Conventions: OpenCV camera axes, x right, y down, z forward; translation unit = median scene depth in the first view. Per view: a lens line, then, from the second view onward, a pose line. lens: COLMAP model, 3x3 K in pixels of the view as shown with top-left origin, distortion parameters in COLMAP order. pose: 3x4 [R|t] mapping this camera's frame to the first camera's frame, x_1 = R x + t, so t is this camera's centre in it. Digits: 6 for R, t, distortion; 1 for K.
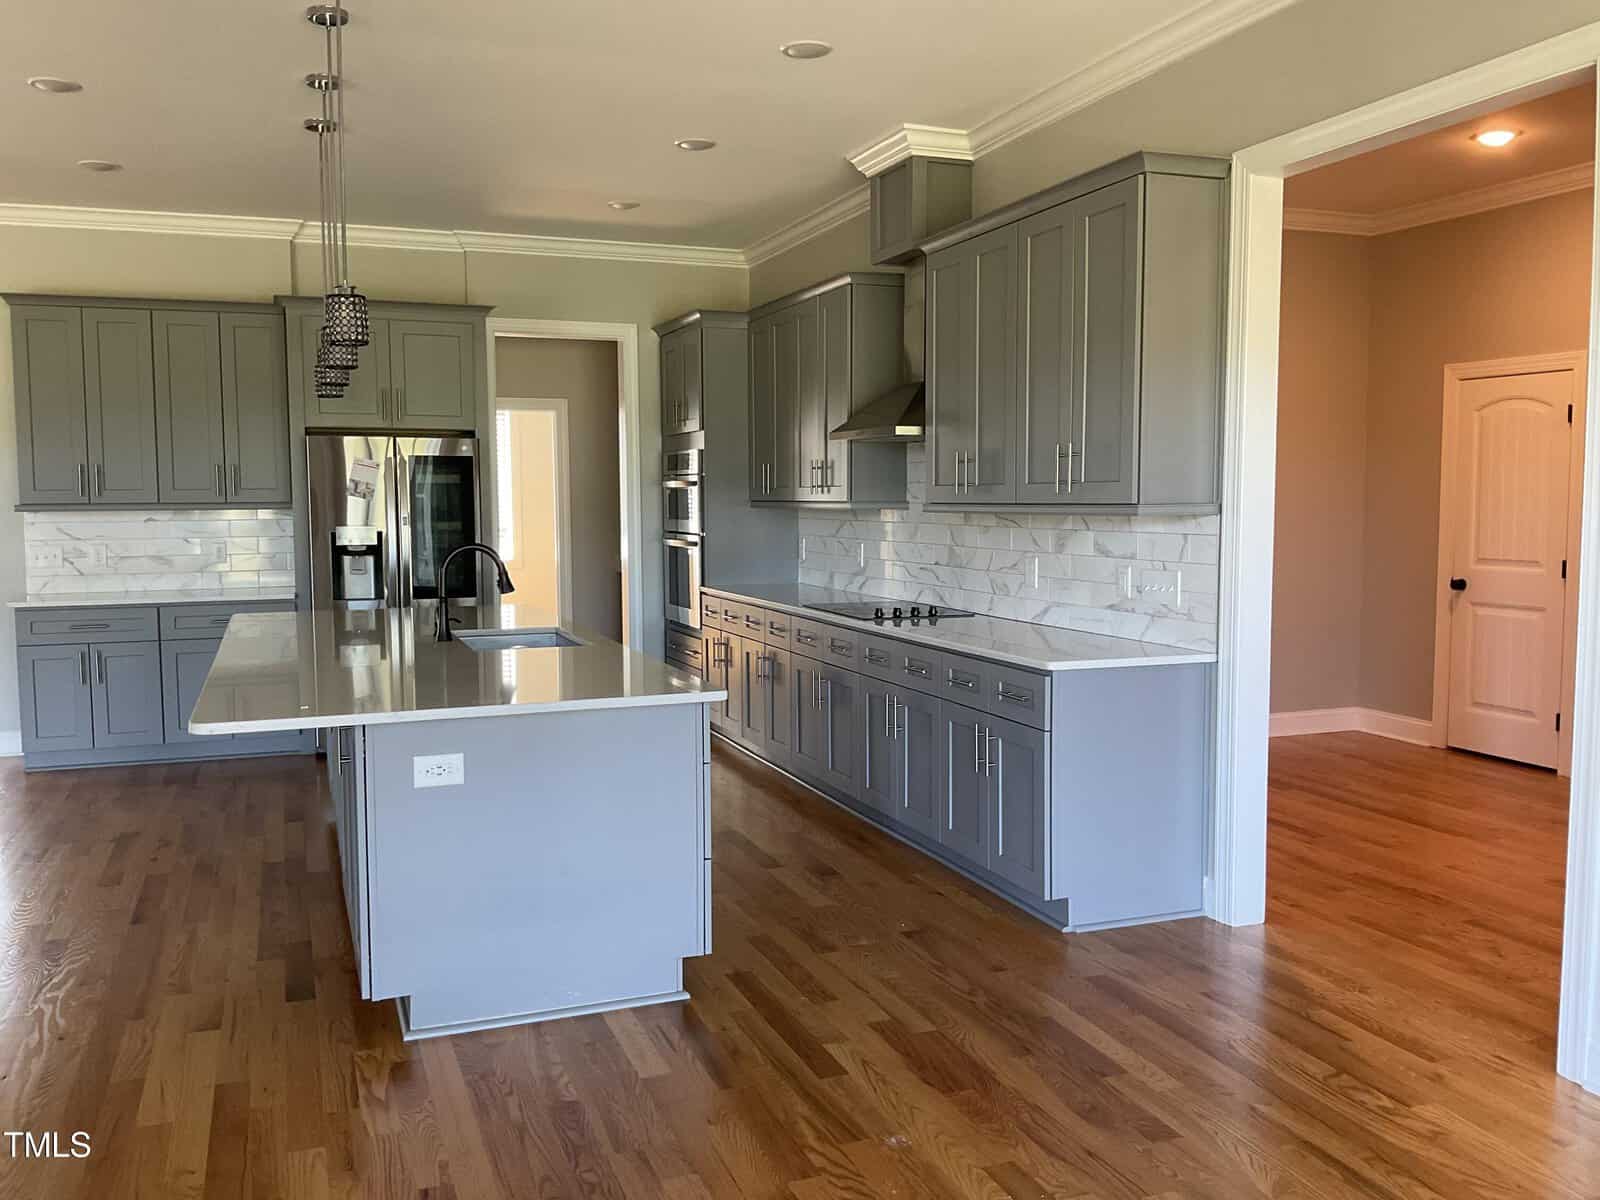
lens RADIAL K [[1325.9, 0, 800.0], [0, 1325.9, 600.0], [0, 0, 1]] dist [0.093806, -0.218643]
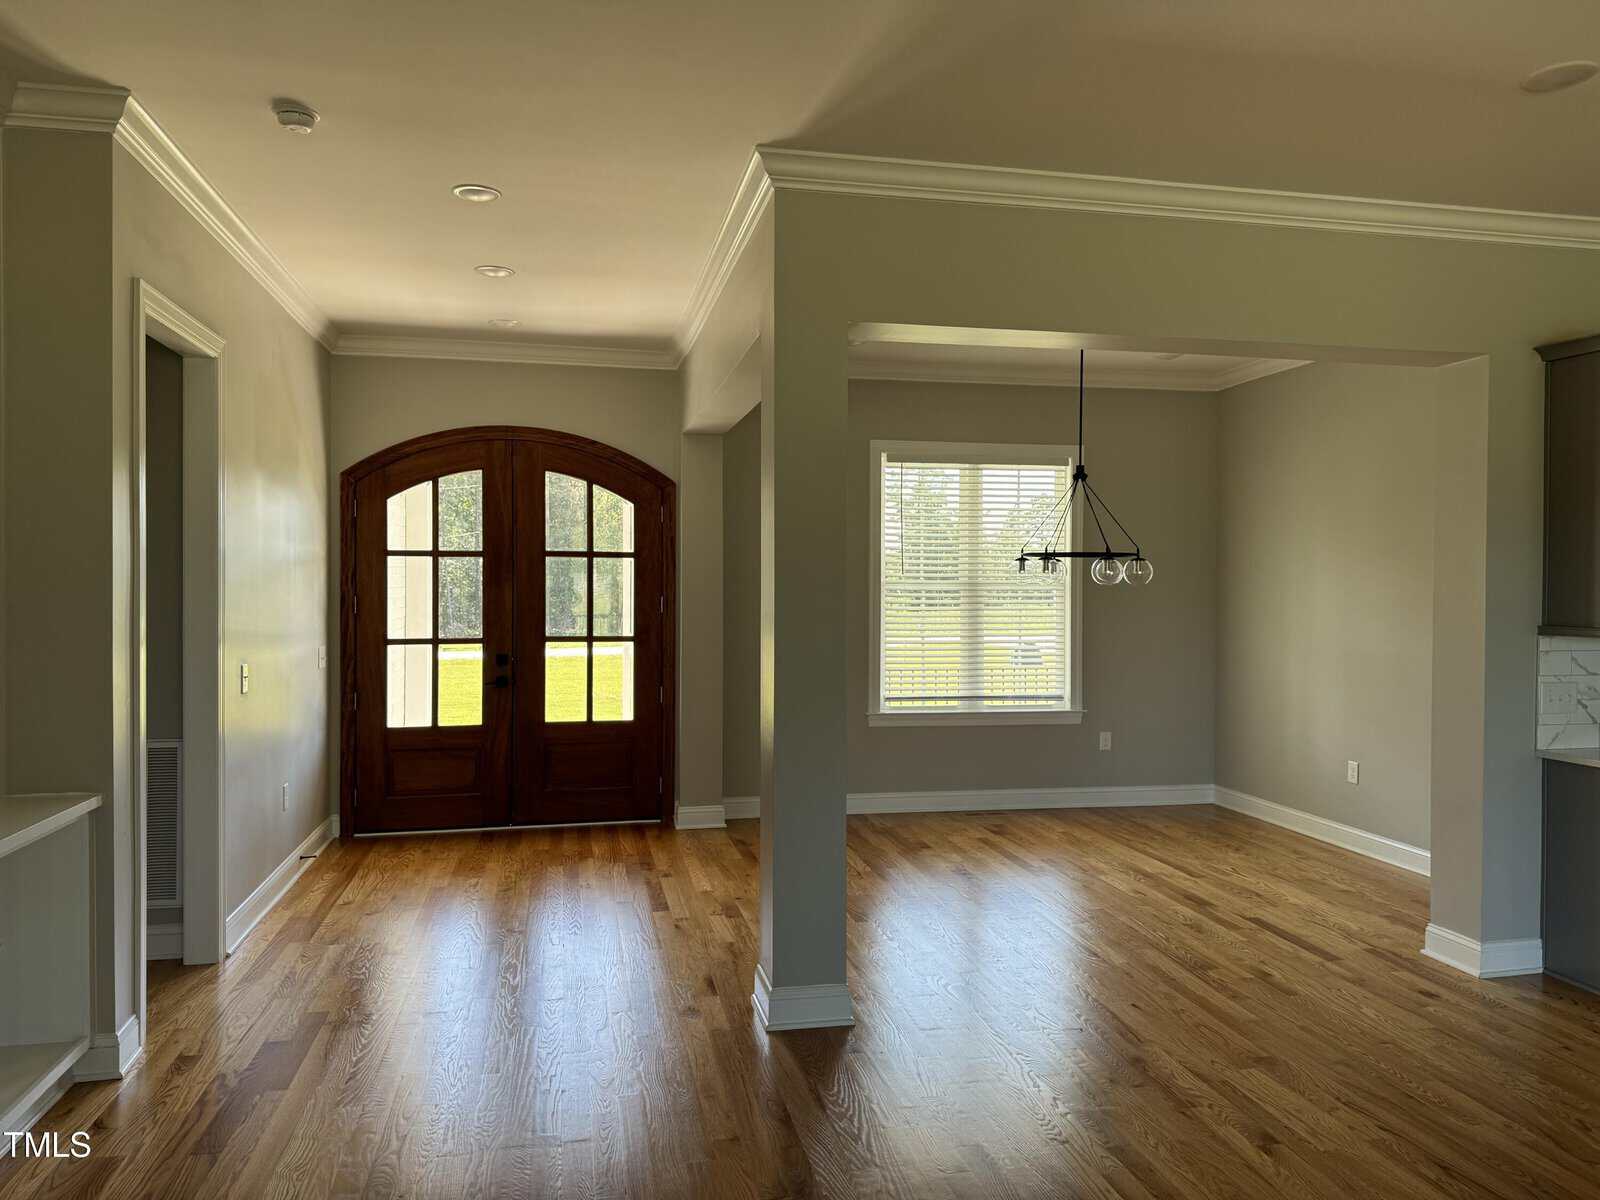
lens RADIAL K [[1061.2, 0, 800.0], [0, 1061.2, 600.0], [0, 0, 1]] dist [-0.028600, -0.001242]
pose [[0.989545, 0.013030, -0.143636, -1.158756], [-0.022167, 0.997818, -0.062197, -0.052743], [0.142512, 0.064731, 0.987674, 0.473282]]
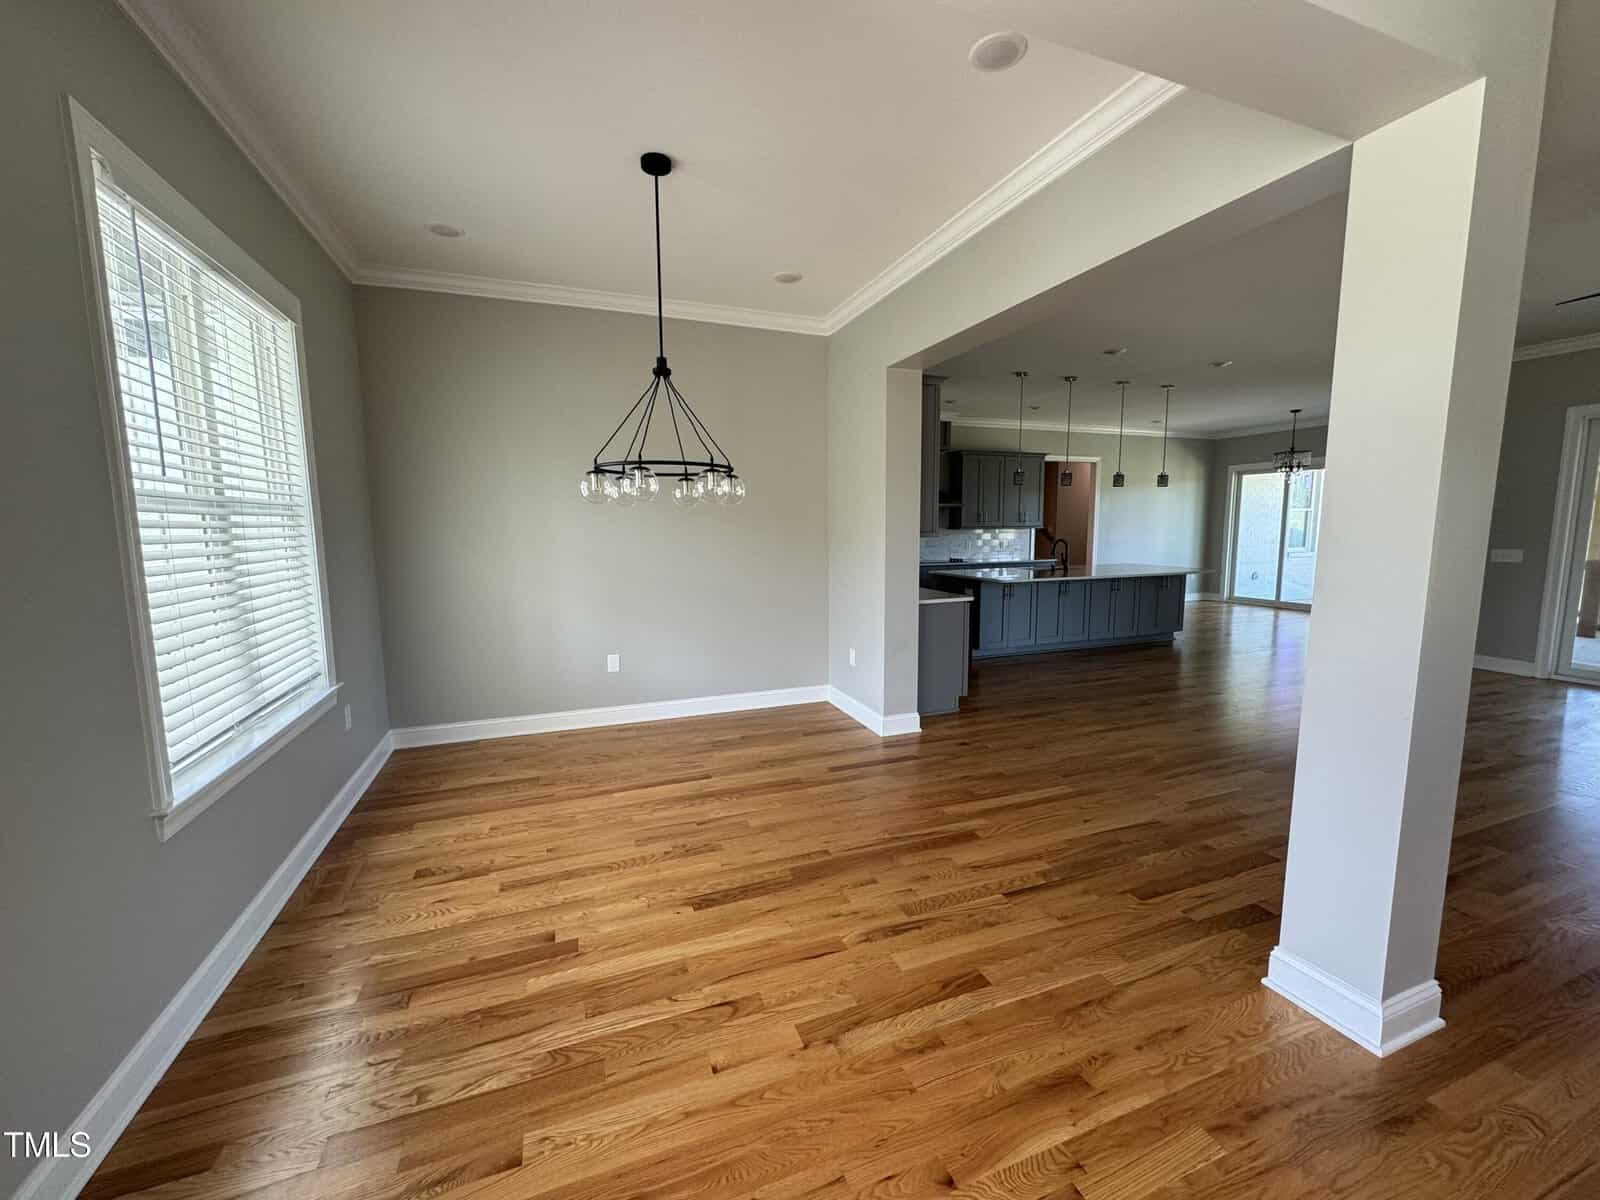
lens RADIAL K [[636.9, 0, 800.0], [0, 636.9, 600.0], [0, 0, 1]] dist [0.016951, 0.000165]
pose [[-0.010549, -0.119832, 0.992738, -1.626965], [0.081955, 0.989350, 0.120294, -0.126852], [-0.996580, 0.082628, -0.000616, 1.560956]]
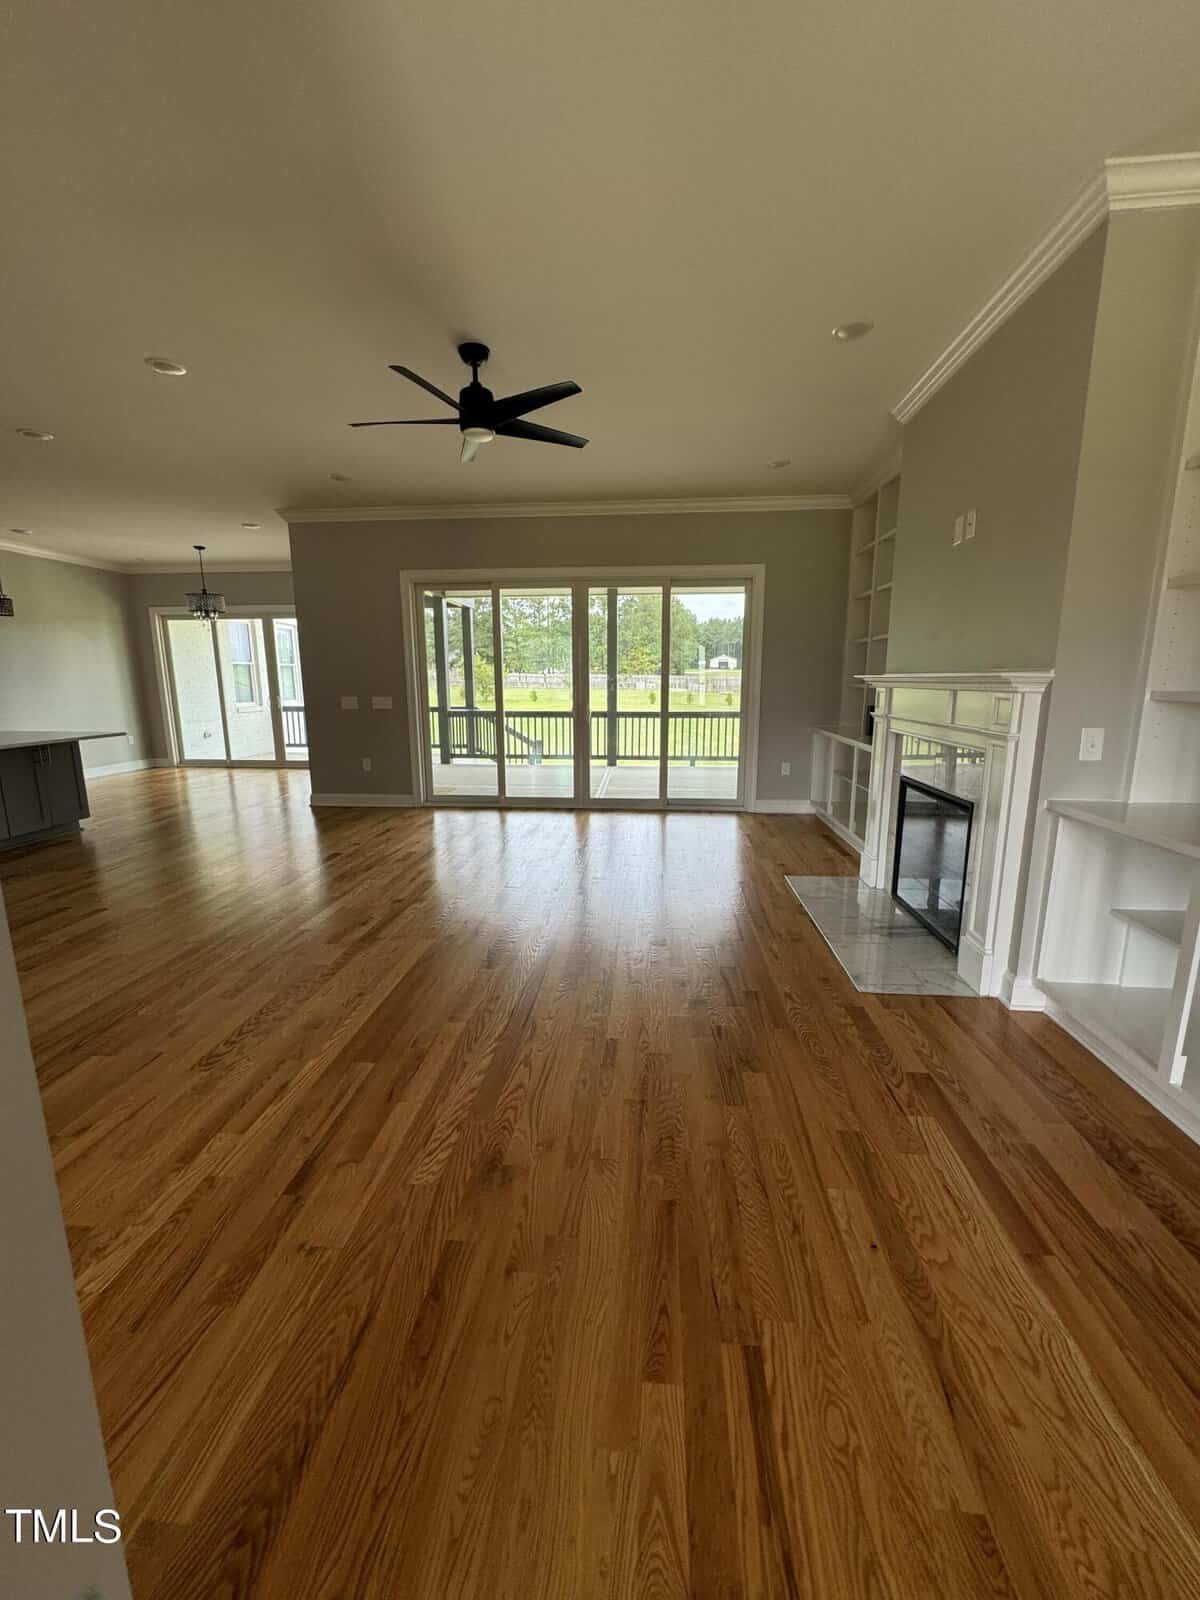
lens RADIAL K [[647.4, 0, 600.0], [0, 647.4, 800.0], [0, 0, 1]] dist [0.002303, 0.000041]
pose [[-0.896981, -0.081233, 0.434541, -1.387179], [0.035552, 0.966532, 0.254070, -0.073750], [-0.440637, 0.243344, -0.864074, 1.148928]]
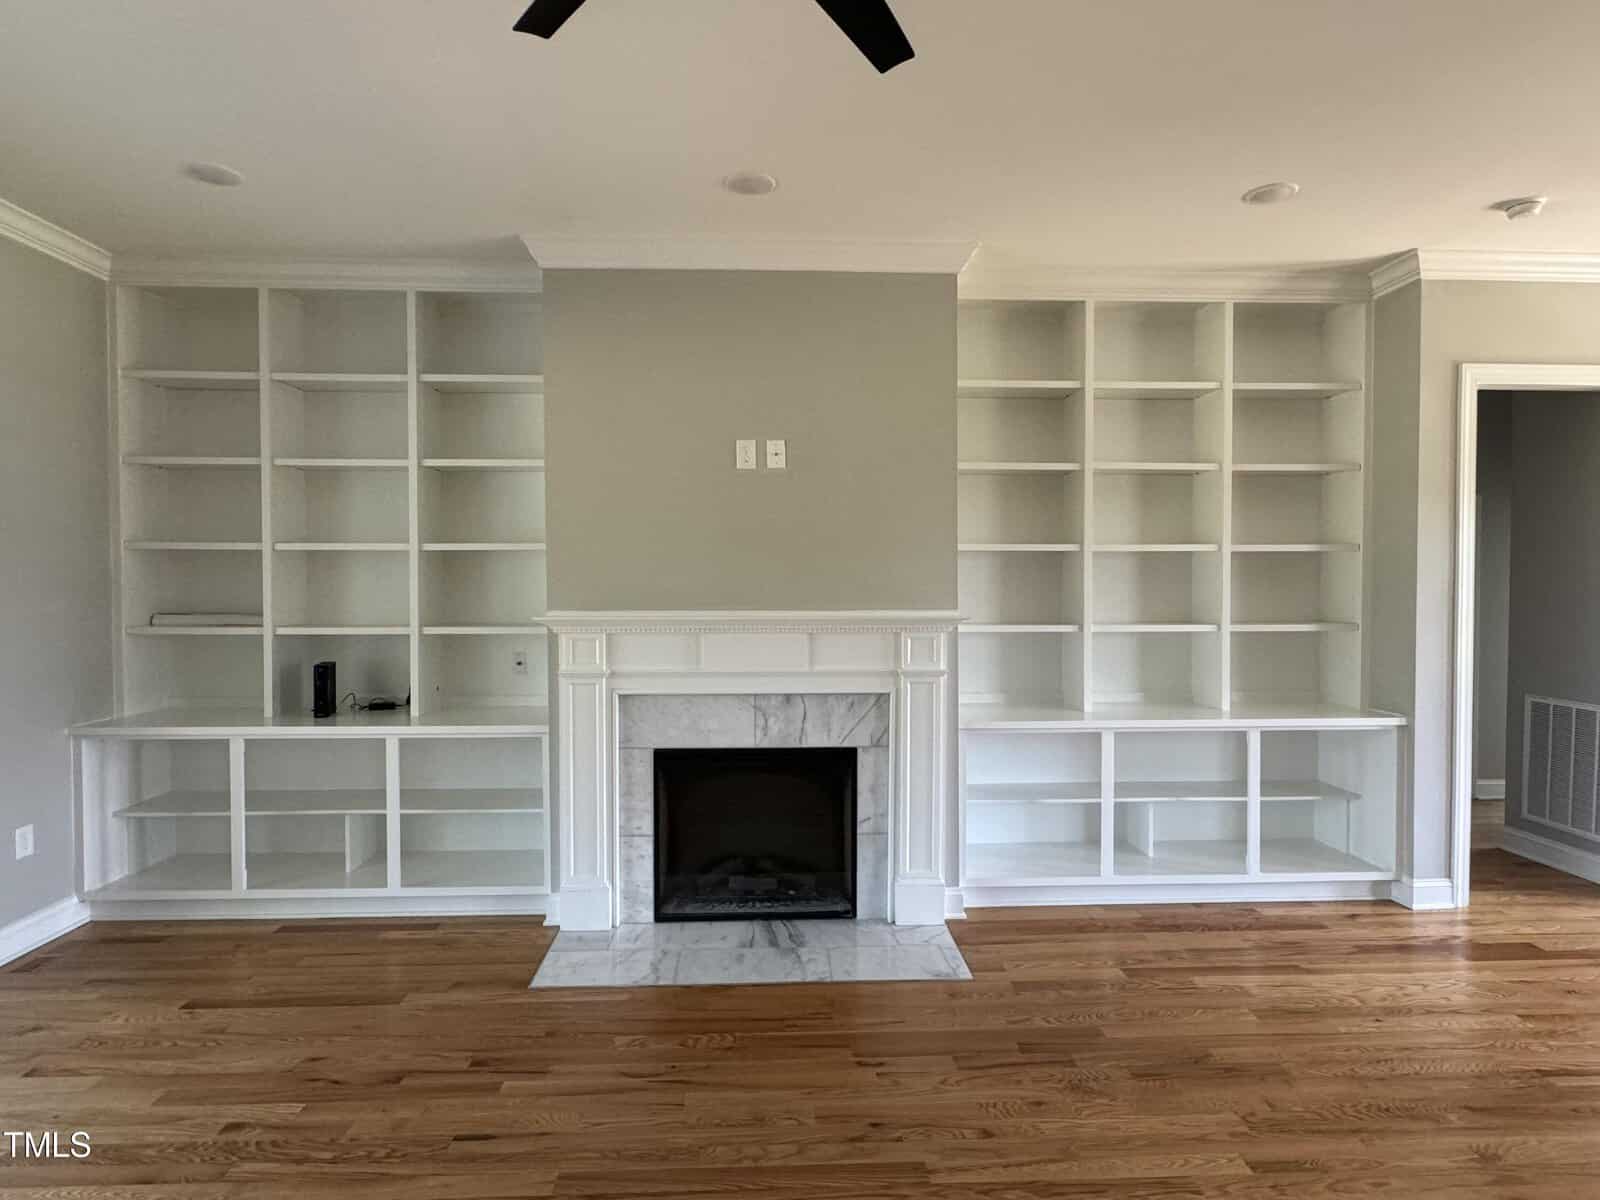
lens RADIAL K [[855.4, 0, 800.0], [0, 855.4, 600.0], [0, 0, 1]] dist [-0.004248, -0.000290]
pose [[-0.318665, 0.021923, -0.947614, -0.796293], [-0.072305, 0.996257, 0.047363, -0.066960], [0.945106, 0.083610, -0.315887, 0.718644]]
